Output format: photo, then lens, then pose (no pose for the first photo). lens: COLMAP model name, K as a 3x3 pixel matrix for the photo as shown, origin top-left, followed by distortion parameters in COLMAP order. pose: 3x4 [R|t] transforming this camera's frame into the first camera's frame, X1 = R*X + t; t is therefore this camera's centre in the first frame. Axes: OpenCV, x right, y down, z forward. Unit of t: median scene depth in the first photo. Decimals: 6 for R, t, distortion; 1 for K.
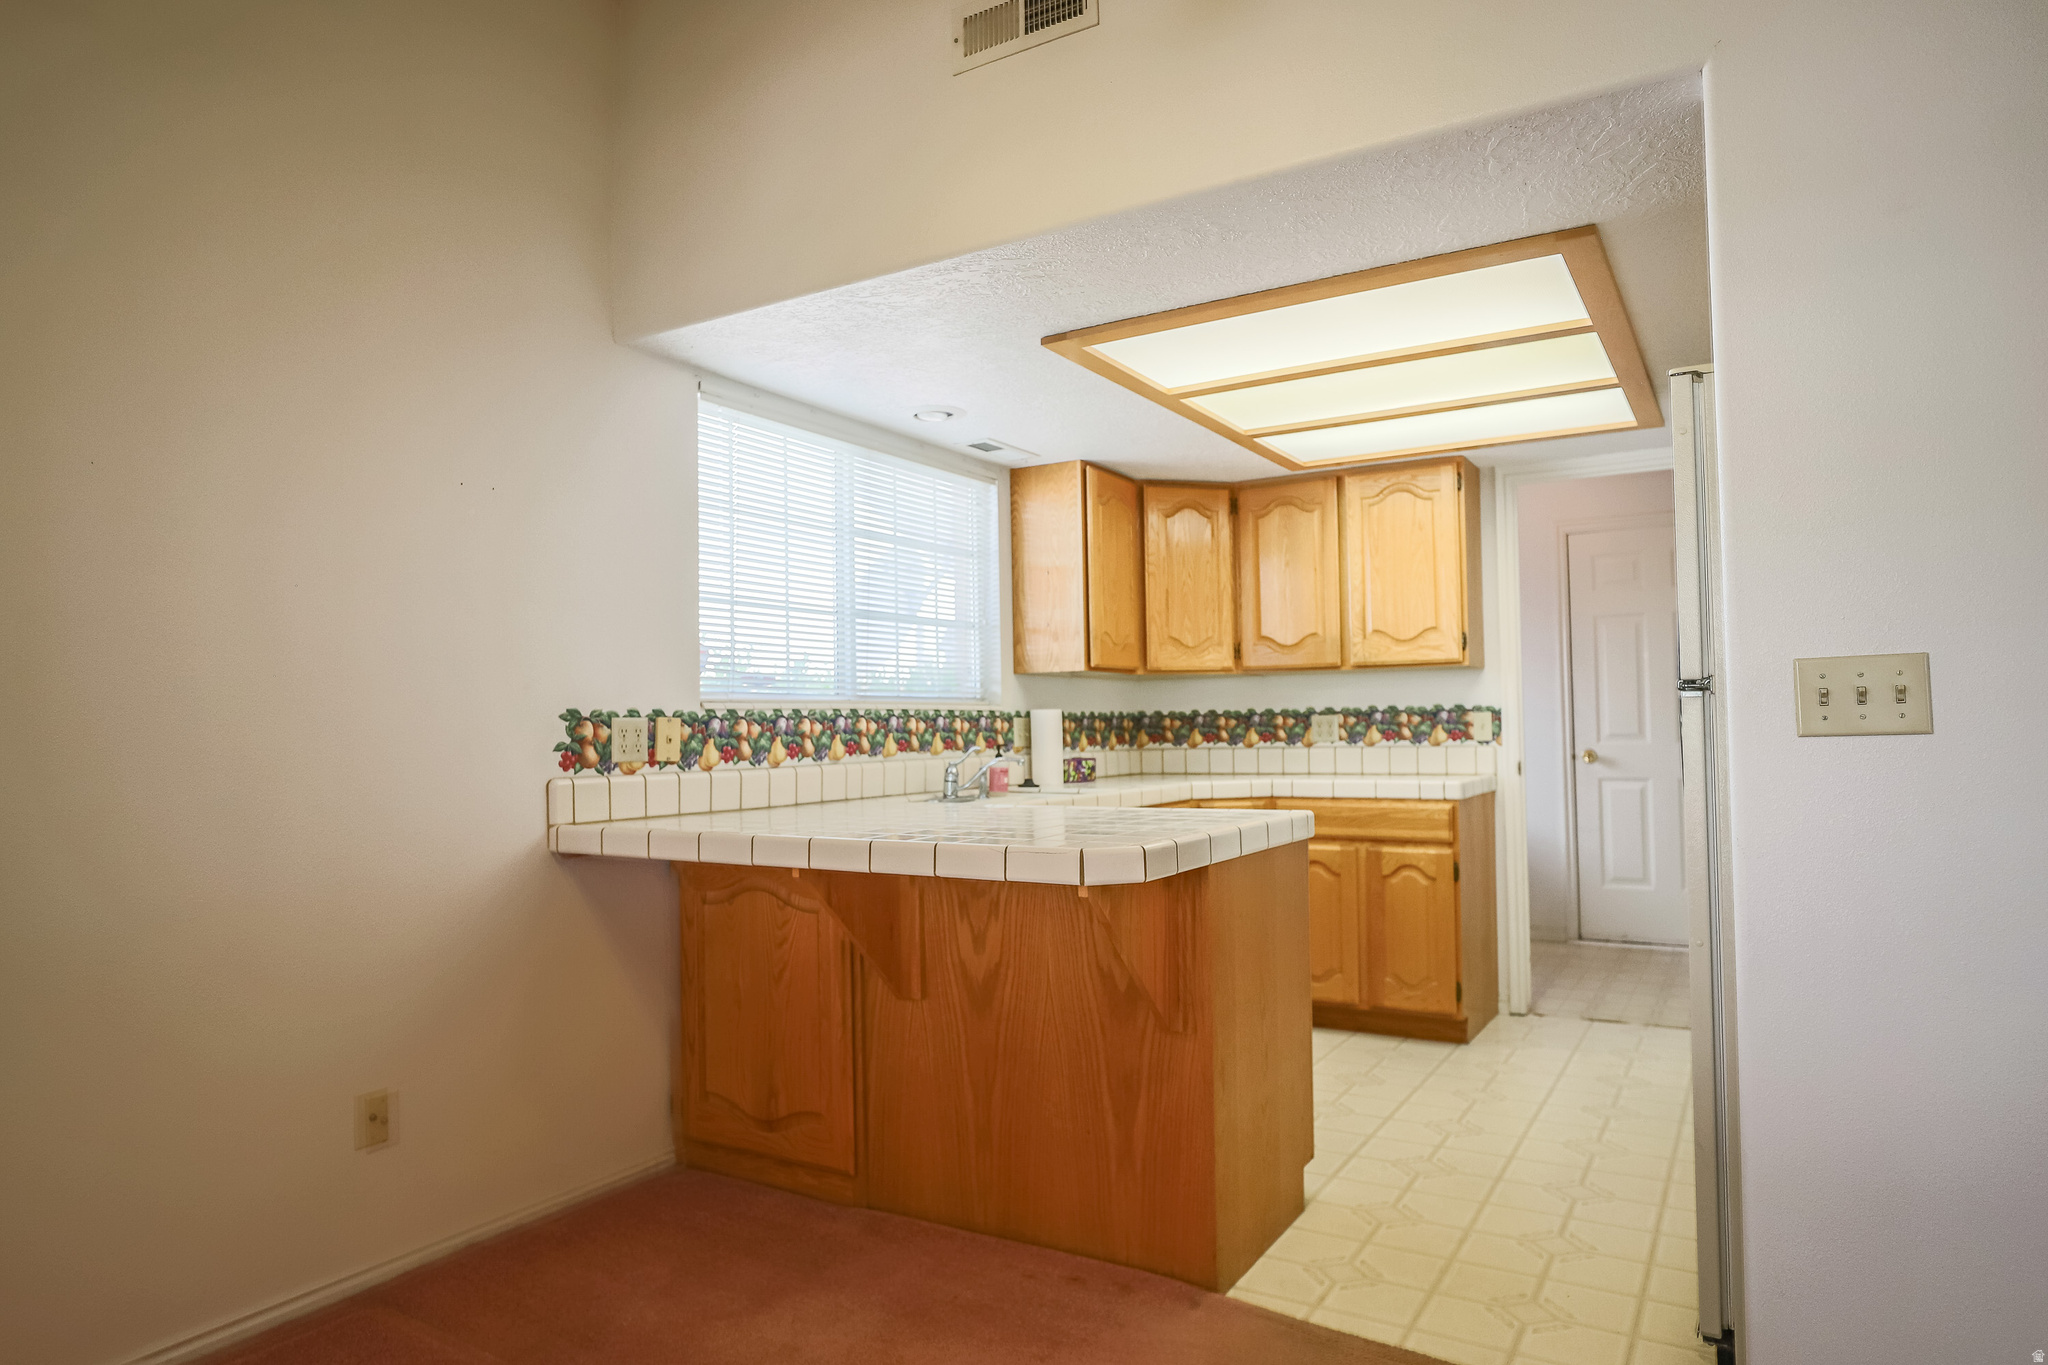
lens RADIAL K [[1233.3, 0, 1023.3], [0, 1233.3, 684.4], [0, 0, 1]] dist [-0.005189, -0.000574]
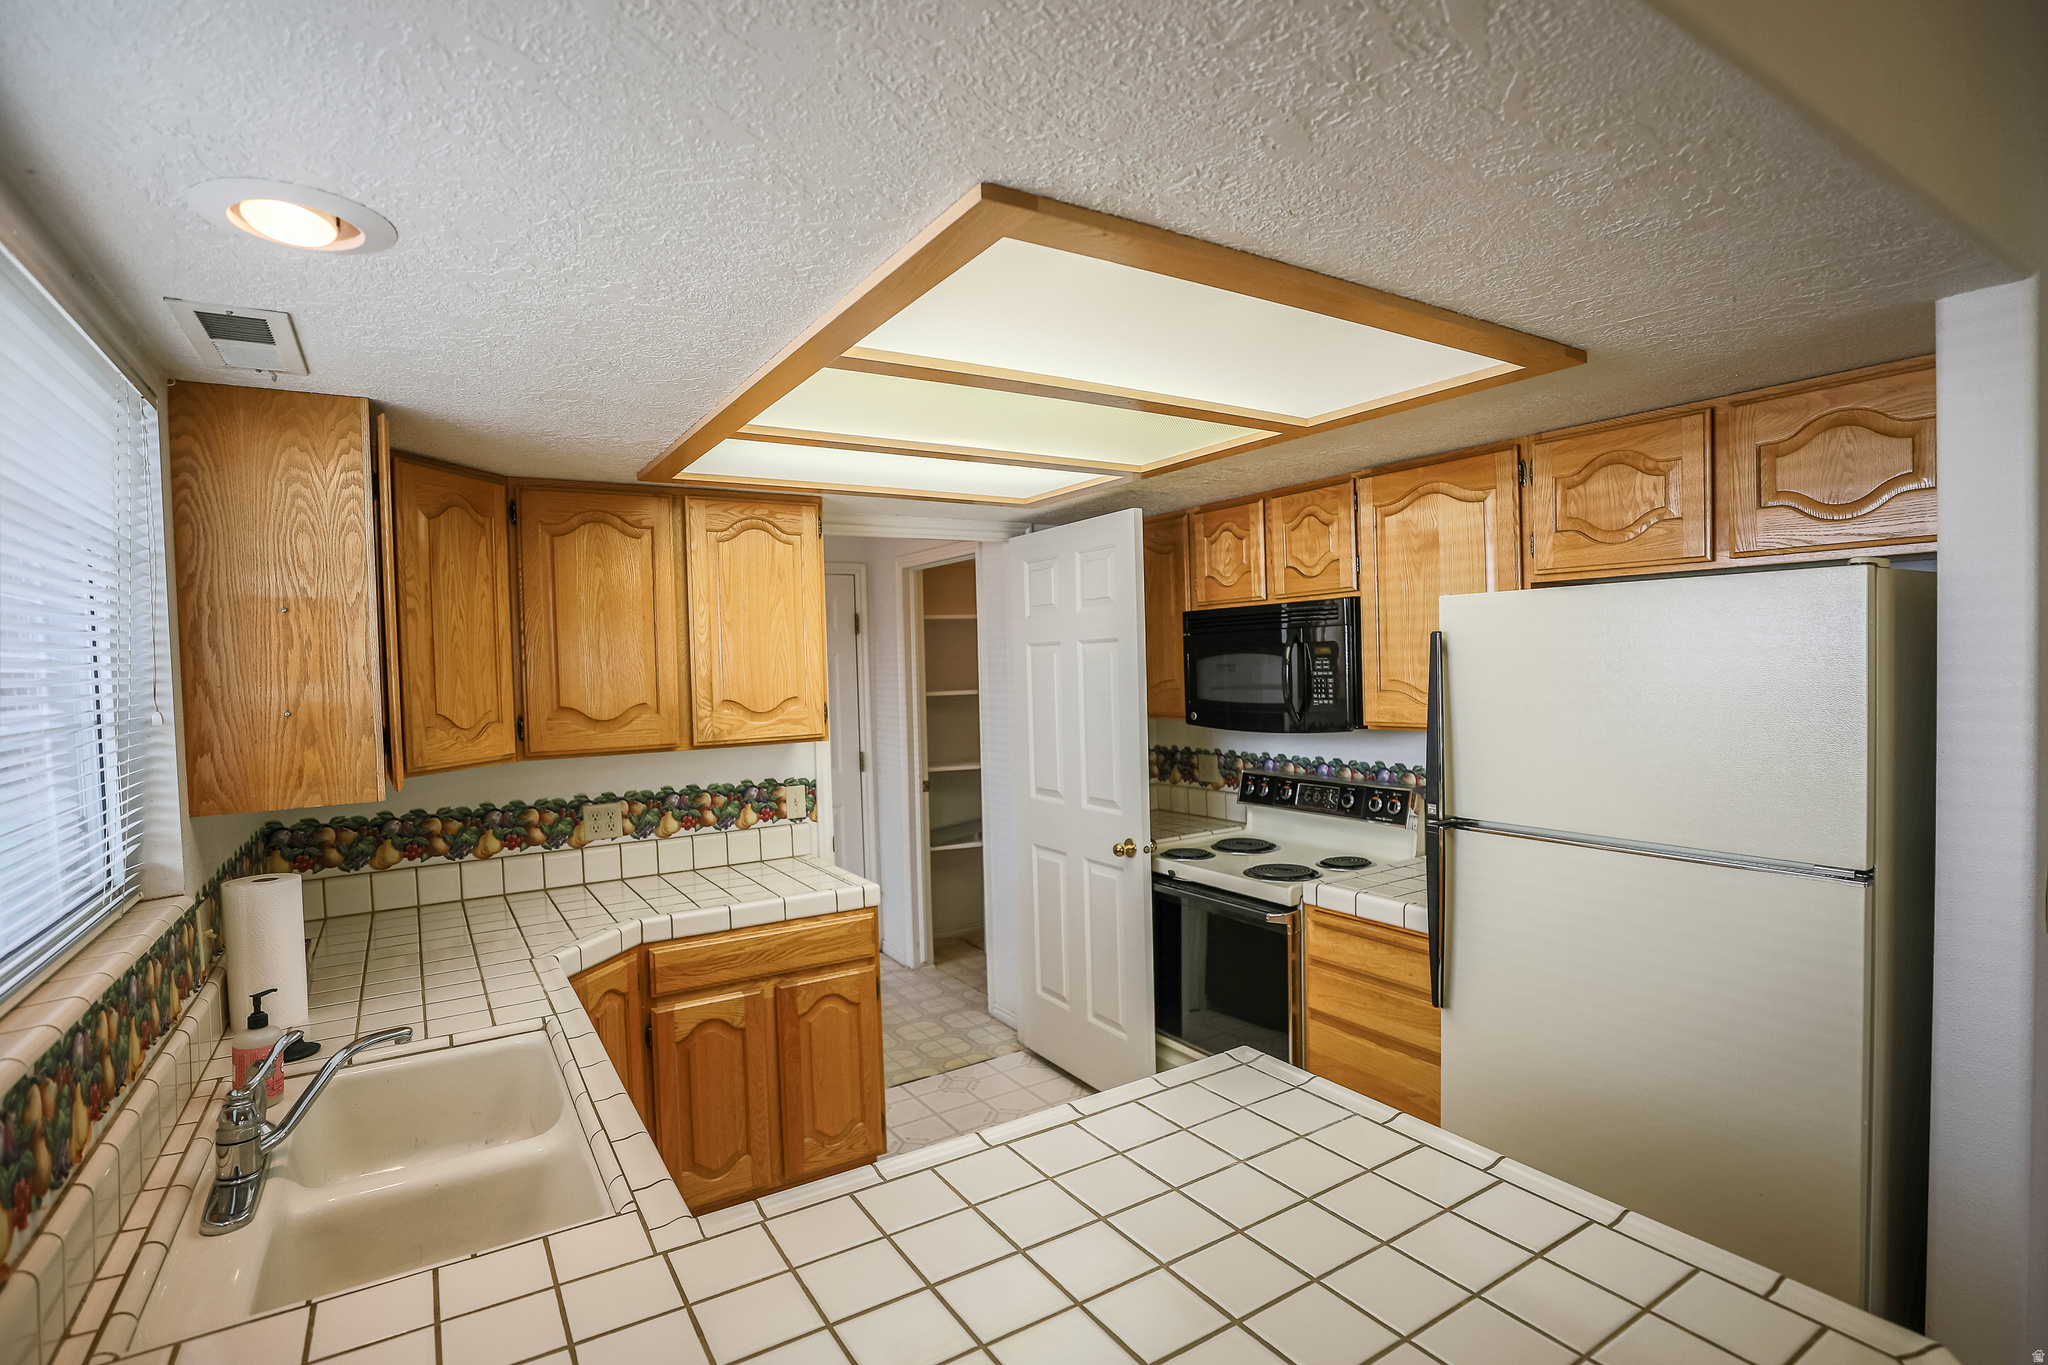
lens RADIAL K [[998.6, 0, 1023.3], [0, 998.6, 688.2], [0, 0, 1]] dist [-0.025040, -0.000345]
pose [[0.451147, -0.020723, 0.892209, -0.193872], [-0.007618, 0.999605, 0.027070, -0.068868], [-0.892417, -0.019010, 0.450811, 0.531590]]
